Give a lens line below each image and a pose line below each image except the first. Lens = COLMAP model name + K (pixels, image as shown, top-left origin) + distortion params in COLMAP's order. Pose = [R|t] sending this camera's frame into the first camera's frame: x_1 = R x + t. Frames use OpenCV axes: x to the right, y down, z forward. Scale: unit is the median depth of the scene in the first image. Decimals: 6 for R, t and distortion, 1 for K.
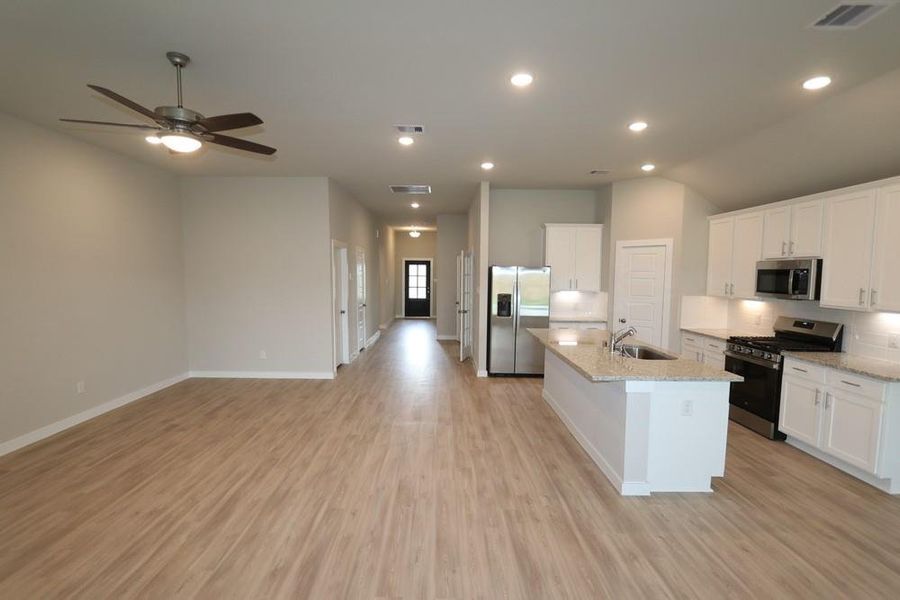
lens RADIAL K [[417.8, 0, 441.1], [0, 417.8, 304.6], [0, 0, 1]] dist [-0.015999, -0.000157]
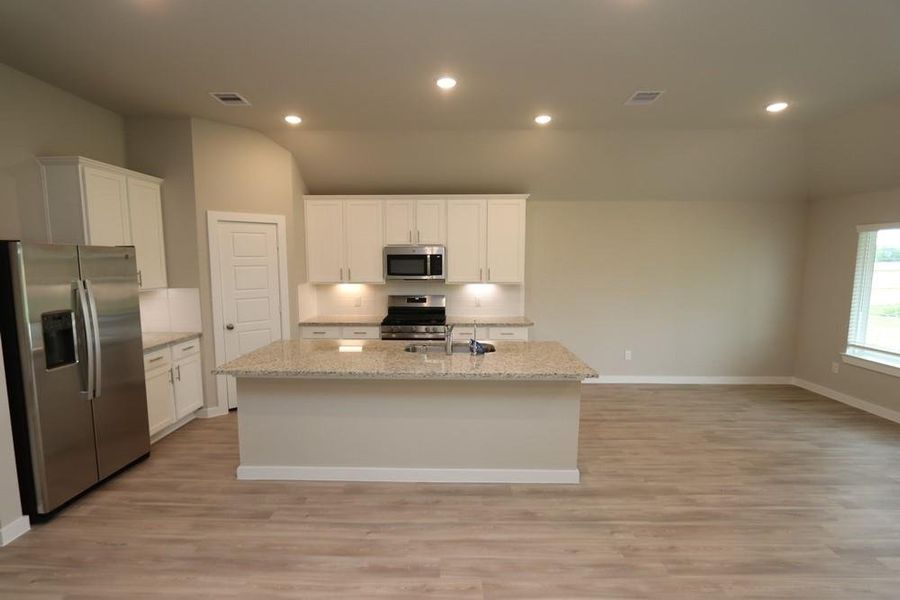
lens RADIAL K [[417.8, 0, 441.1], [0, 417.8, 304.6], [0, 0, 1]] dist [-0.015999, -0.000157]
pose [[0.016068, -0.114017, 0.993349, -0.384569], [0.077379, 0.990639, 0.112455, -0.076827], [-0.996872, 0.075058, 0.024740, 0.960127]]
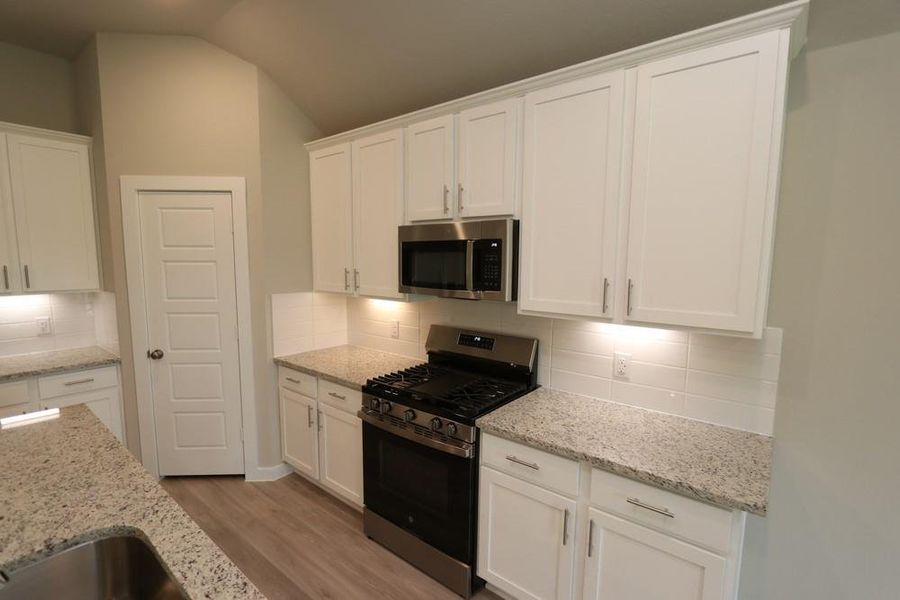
lens RADIAL K [[417.8, 0, 441.1], [0, 417.8, 304.6], [0, 0, 1]] dist [-0.015999, -0.000157]
pose [[0.632280, -0.090640, 0.769419, 0.444428], [0.056076, 0.995882, 0.071237, -0.047213], [-0.772708, -0.001896, 0.634759, 0.721516]]
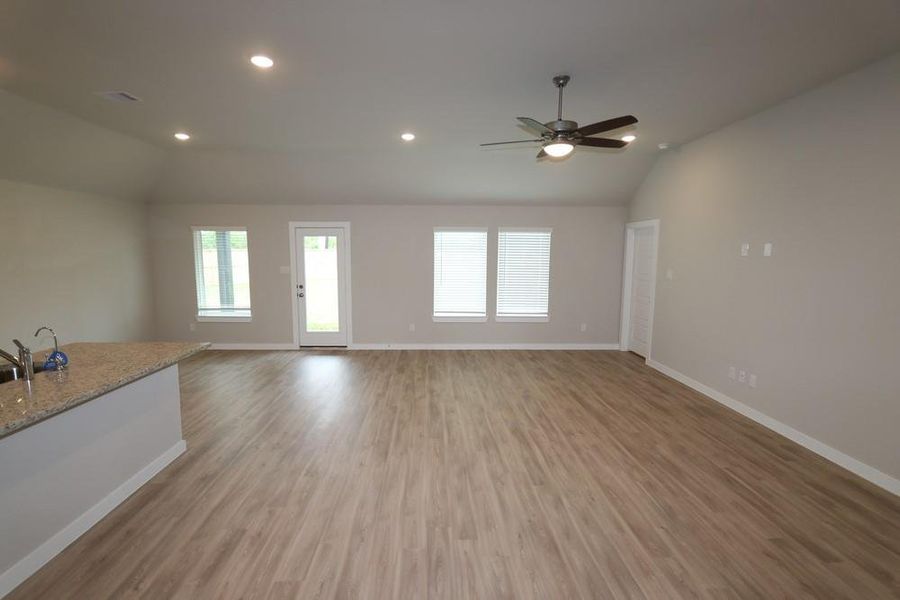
lens RADIAL K [[417.8, 0, 441.1], [0, 417.8, 304.6], [0, 0, 1]] dist [-0.015999, -0.000157]
pose [[-0.999554, -0.009558, -0.028282, -0.160961], [-0.015050, 0.979498, 0.200891, -0.118054], [0.025782, 0.201227, -0.979205, 1.530305]]
